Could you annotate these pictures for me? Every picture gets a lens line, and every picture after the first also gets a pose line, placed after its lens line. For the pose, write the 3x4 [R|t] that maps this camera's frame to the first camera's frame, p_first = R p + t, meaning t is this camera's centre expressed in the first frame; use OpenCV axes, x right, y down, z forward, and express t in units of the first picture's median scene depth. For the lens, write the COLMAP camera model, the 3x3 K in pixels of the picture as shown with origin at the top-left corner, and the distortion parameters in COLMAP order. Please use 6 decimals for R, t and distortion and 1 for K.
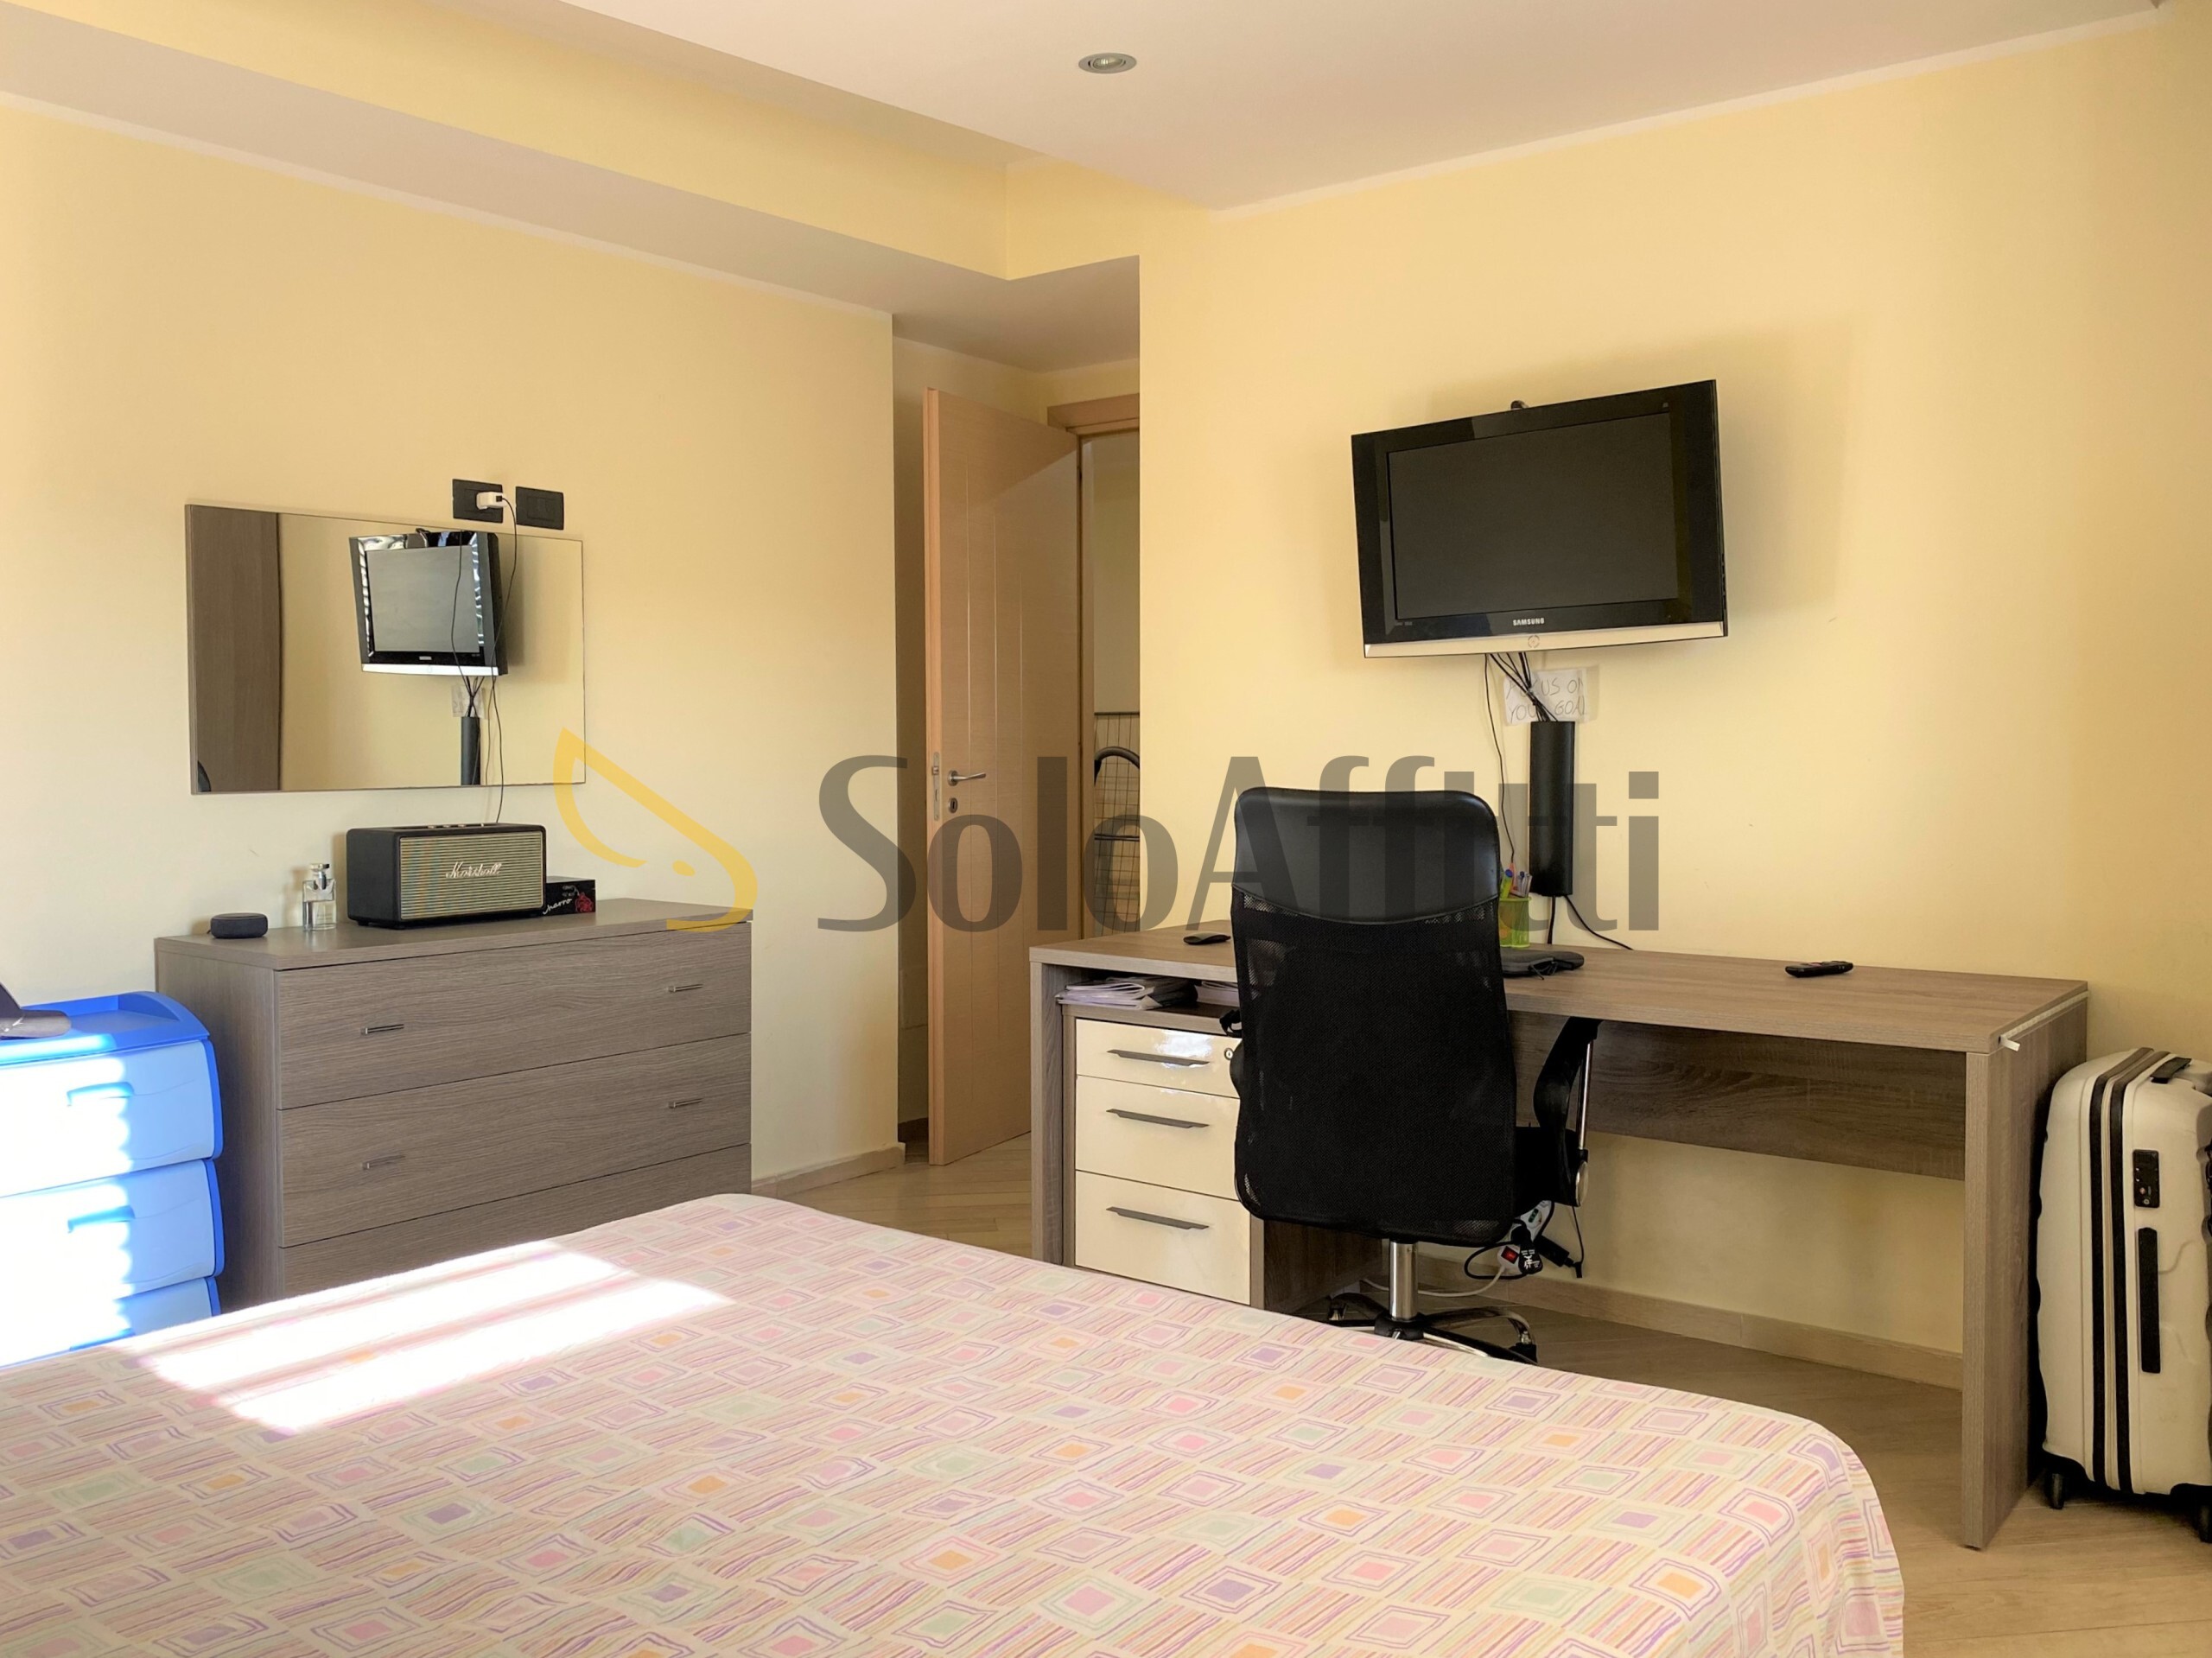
lens RADIAL K [[1753.9, 0, 1104.8], [0, 1753.9, 823.9], [0, 0, 1]] dist [0.097615, -0.287746]
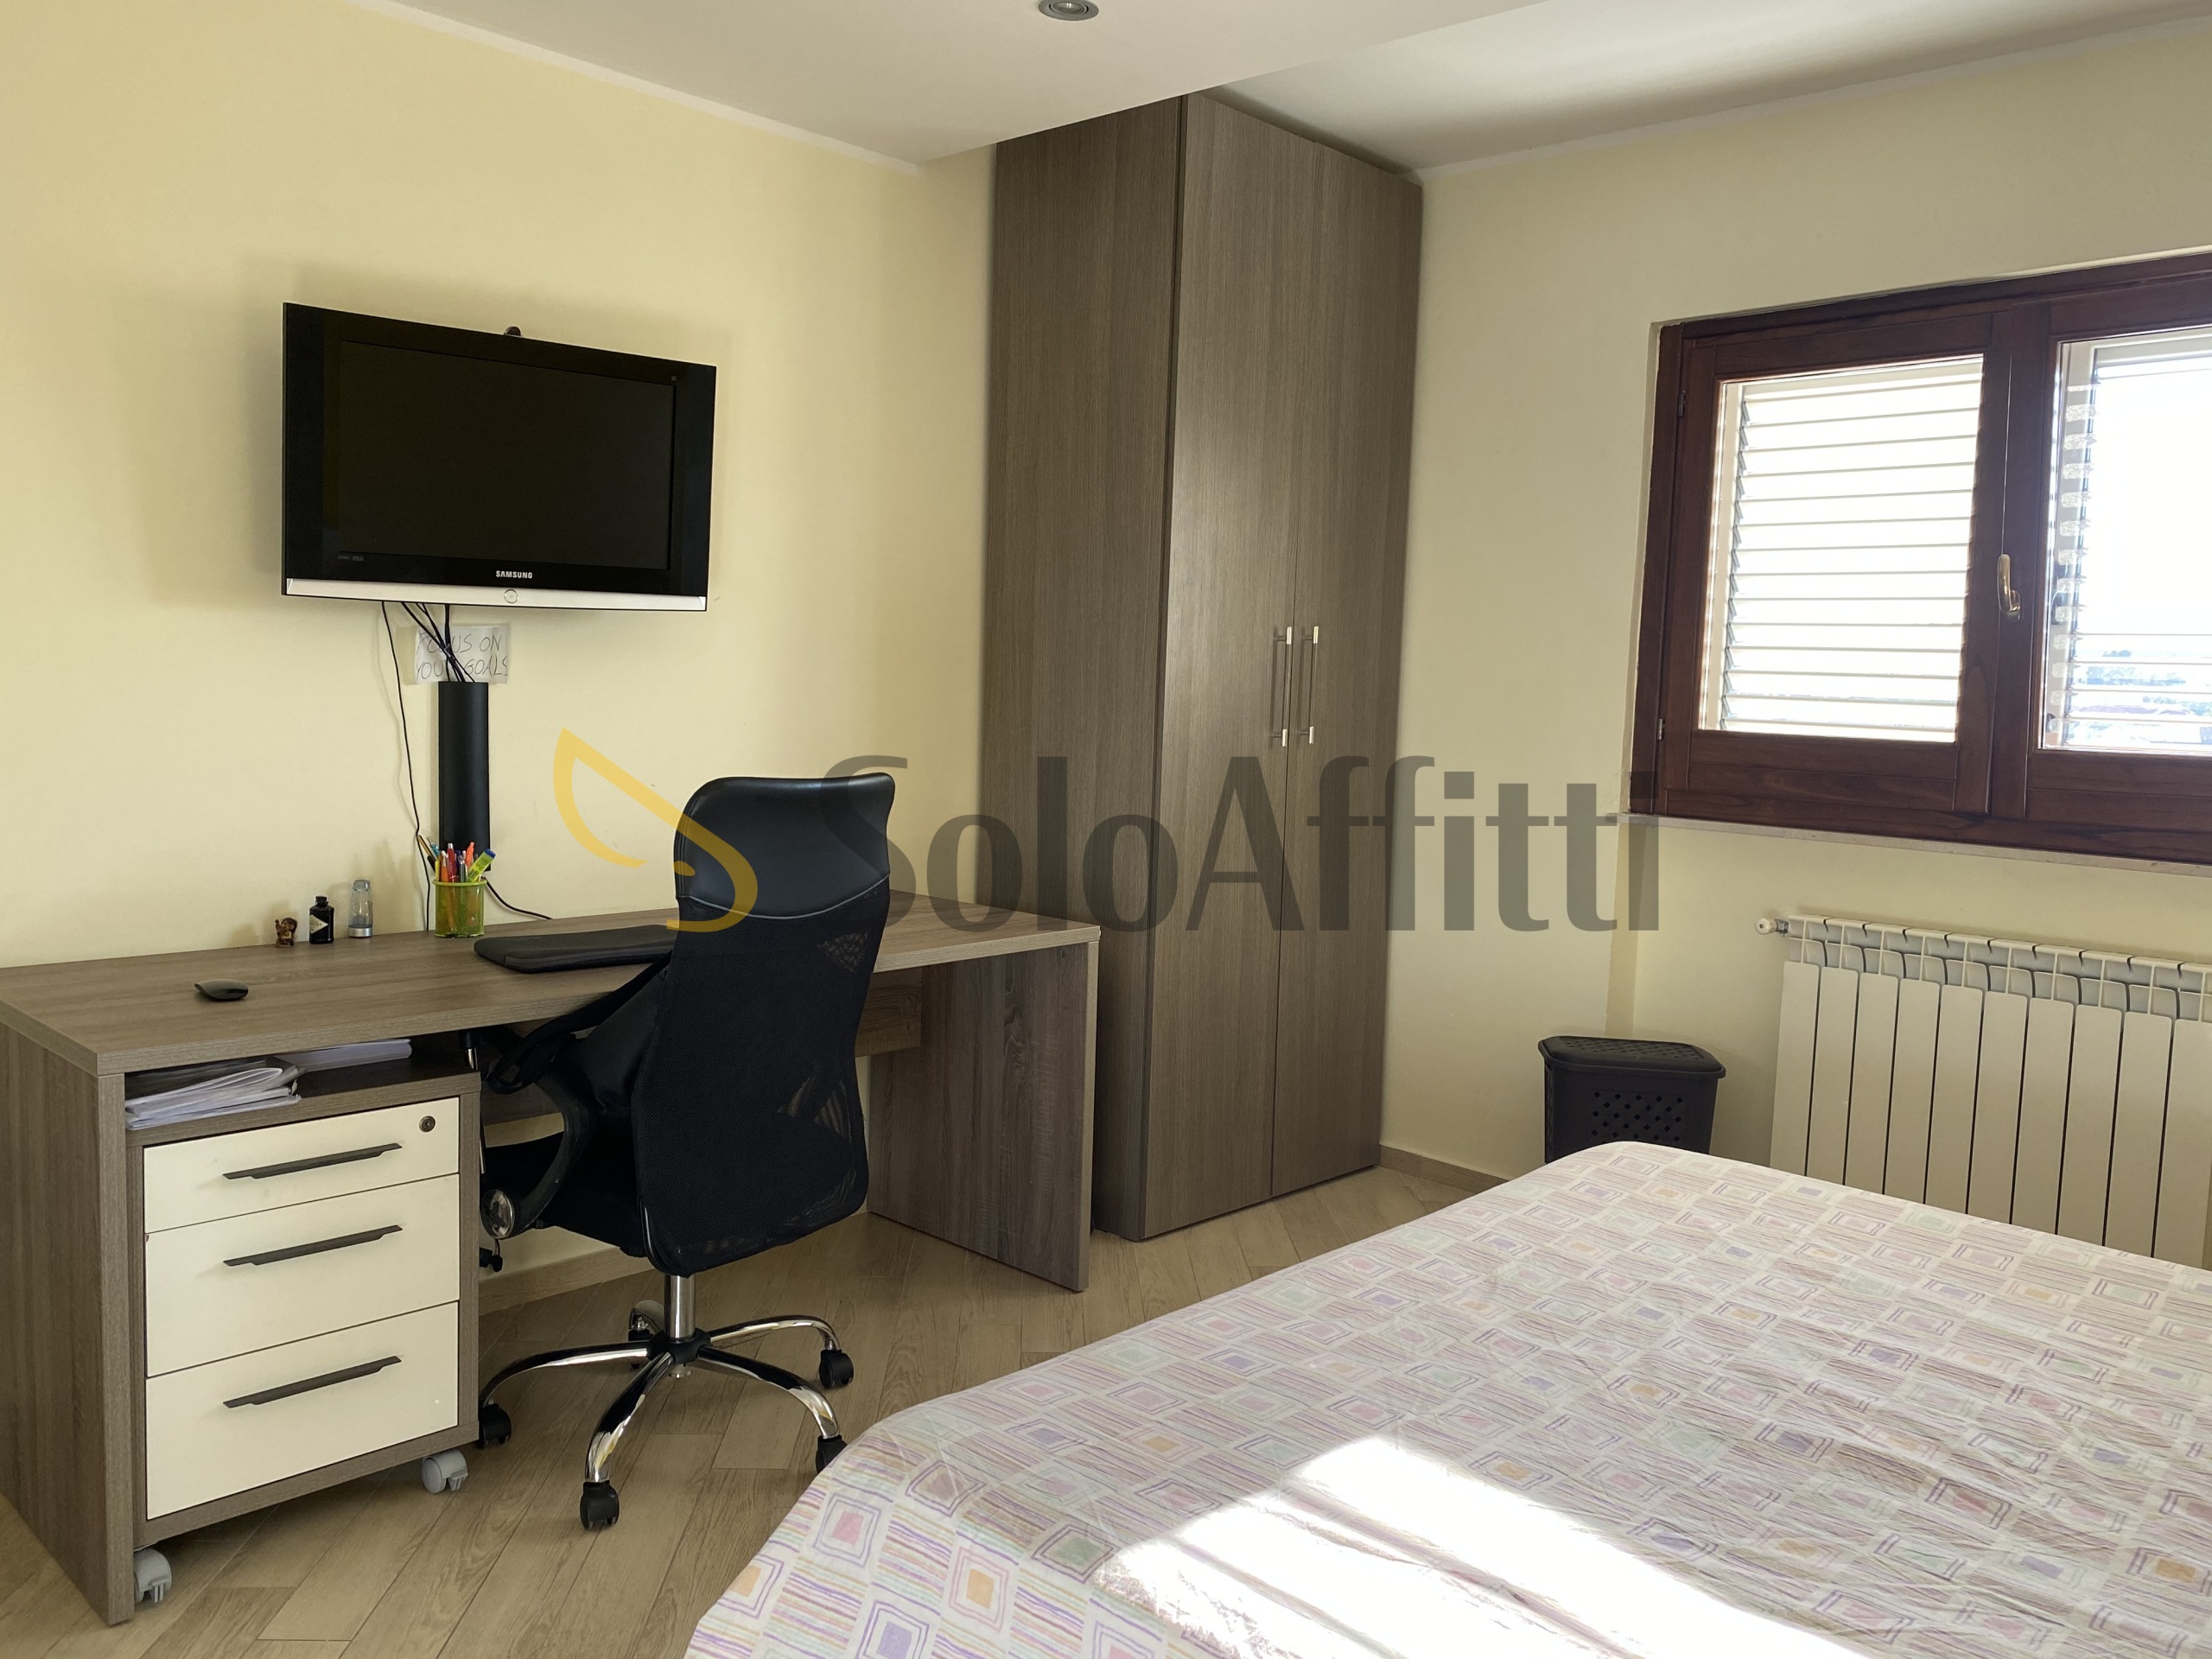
lens RADIAL K [[1662.2, 0, 1106.0], [0, 1662.2, 829.5], [0, 0, 1]] dist [0.060015, -0.234572]
pose [[0.122491, -0.090036, 0.988377, -0.576655], [0.013083, 0.995936, 0.089103, -0.056515], [-0.992383, 0.002016, 0.123171, 0.590118]]
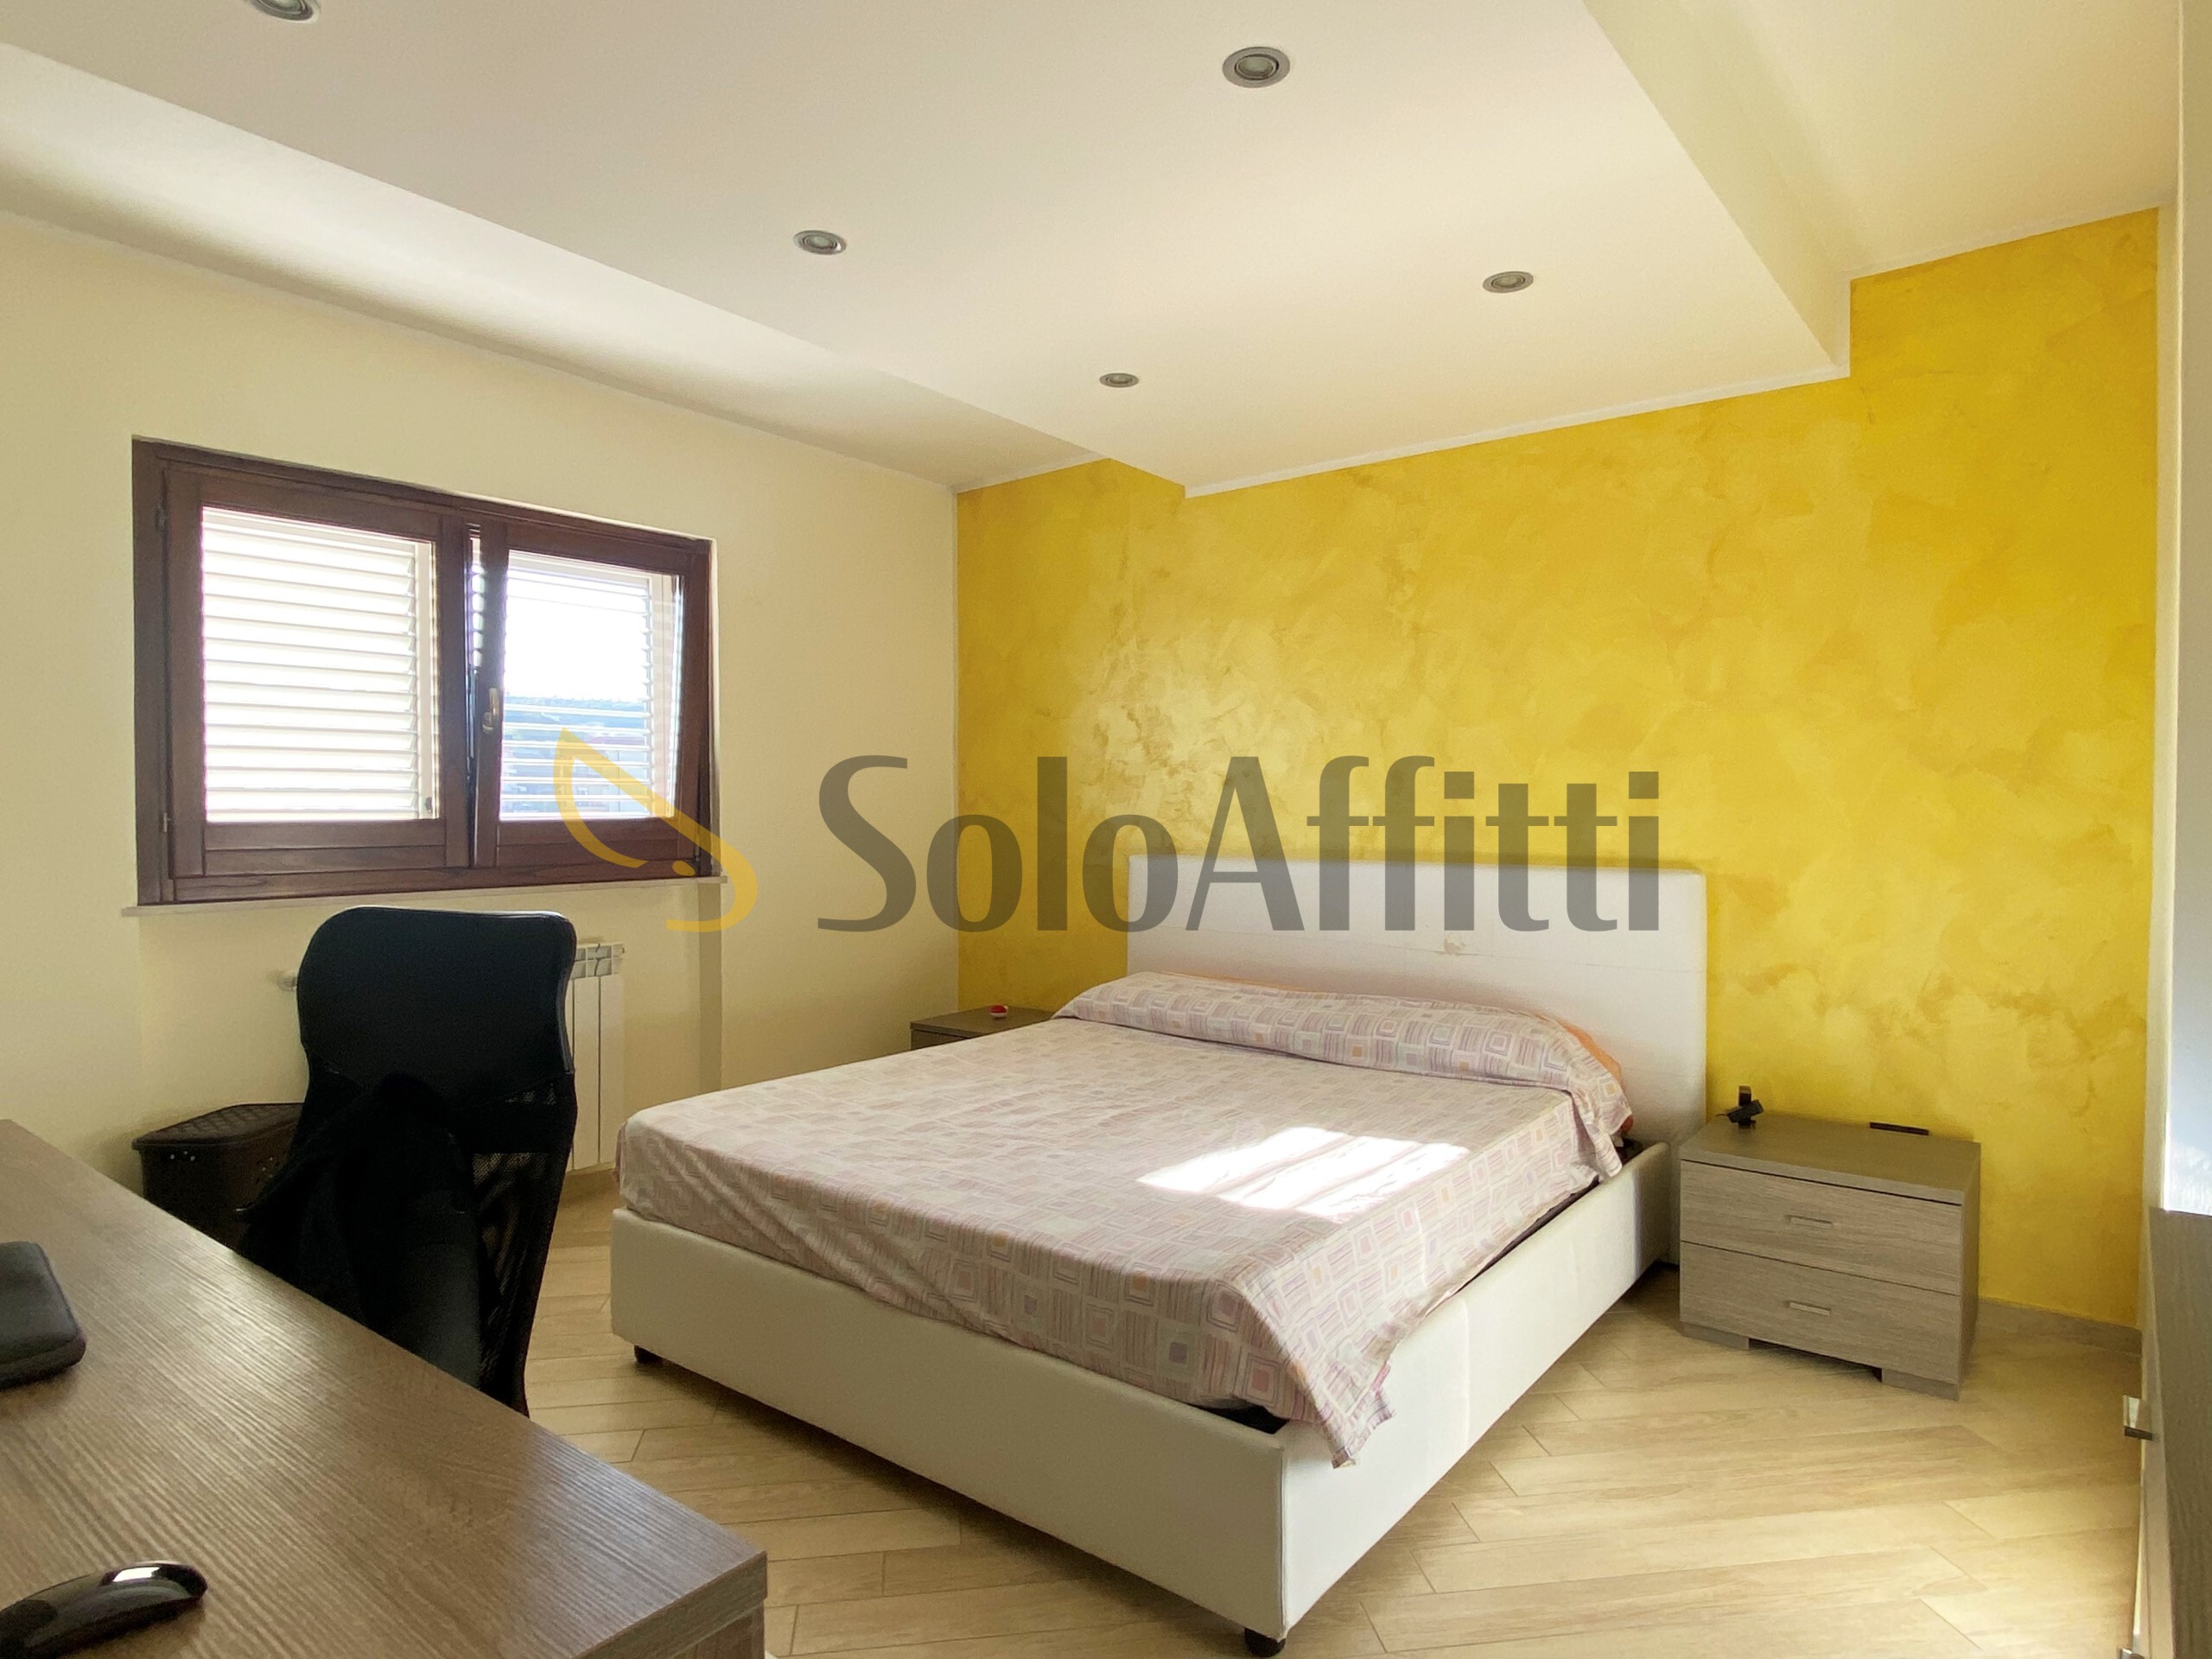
lens RADIAL K [[1246.1, 0, 1106.0], [0, 1246.1, 829.5], [0, 0, 1]] dist [0.056218, -0.097710]
pose [[-0.999976, -0.002813, 0.006347, -0.104930], [-0.002420, 0.998131, 0.061065, -0.068046], [-0.006507, 0.061049, -0.998114, 1.215081]]
